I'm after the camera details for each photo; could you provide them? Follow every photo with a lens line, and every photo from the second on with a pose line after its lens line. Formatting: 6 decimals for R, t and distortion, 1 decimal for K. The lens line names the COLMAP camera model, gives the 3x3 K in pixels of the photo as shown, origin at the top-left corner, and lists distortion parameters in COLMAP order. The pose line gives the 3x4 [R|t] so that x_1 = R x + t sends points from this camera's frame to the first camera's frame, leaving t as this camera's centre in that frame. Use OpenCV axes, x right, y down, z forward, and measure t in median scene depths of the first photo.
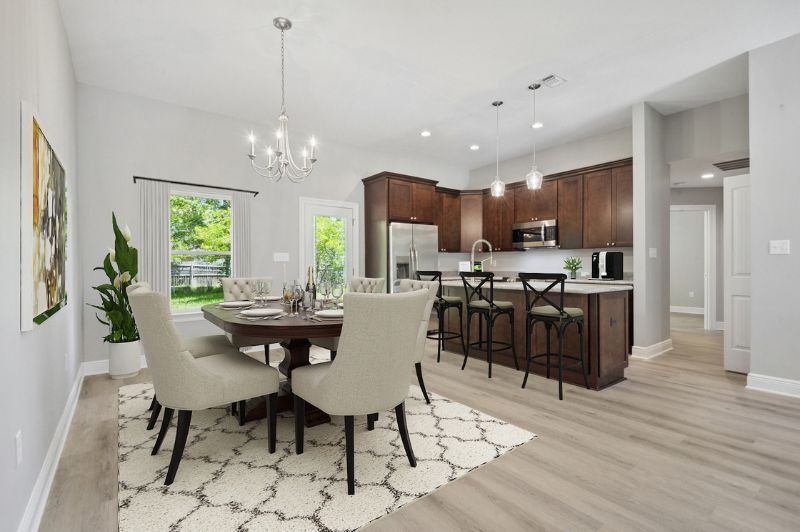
lens RADIAL K [[371.9, 0, 399.6], [0, 371.9, 263.3], [0, 0, 1]] dist [0.003554, -0.005425]
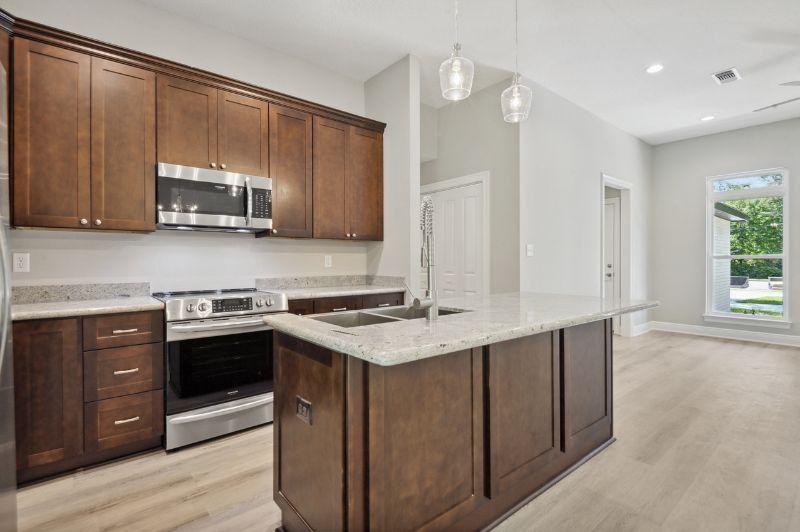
lens RADIAL K [[371.9, 0, 394.5], [0, 371.9, 264.7], [0, 0, 1]] dist [0.003554, -0.005425]
pose [[-0.027994, -0.007213, 0.999582, -0.107898], [-0.006213, 0.999956, 0.007042, -0.002591], [-0.999589, -0.006013, -0.028038, 0.854499]]
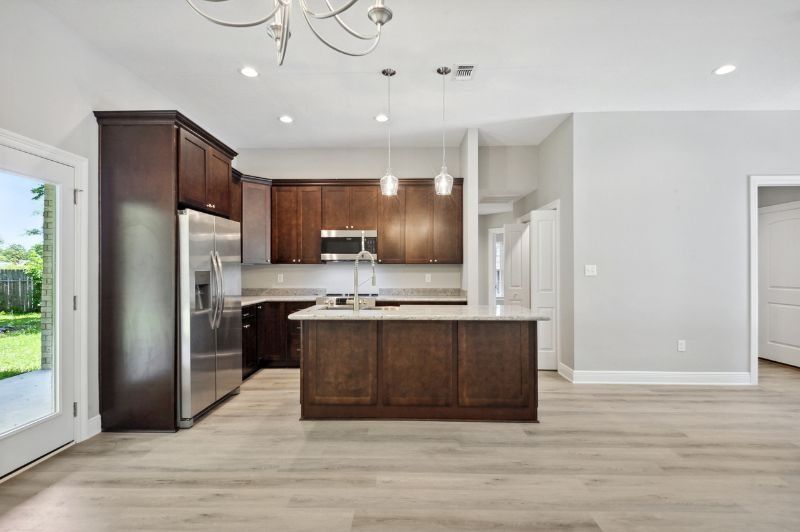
lens RADIAL K [[371.9, 0, 404.7], [0, 371.9, 270.6], [0, 0, 1]] dist [0.003554, -0.005425]
pose [[0.617208, 0.006079, 0.786777, -0.245483], [-0.009252, 0.999957, -0.000468, -0.022152], [-0.786746, -0.006990, 0.617237, 0.402156]]
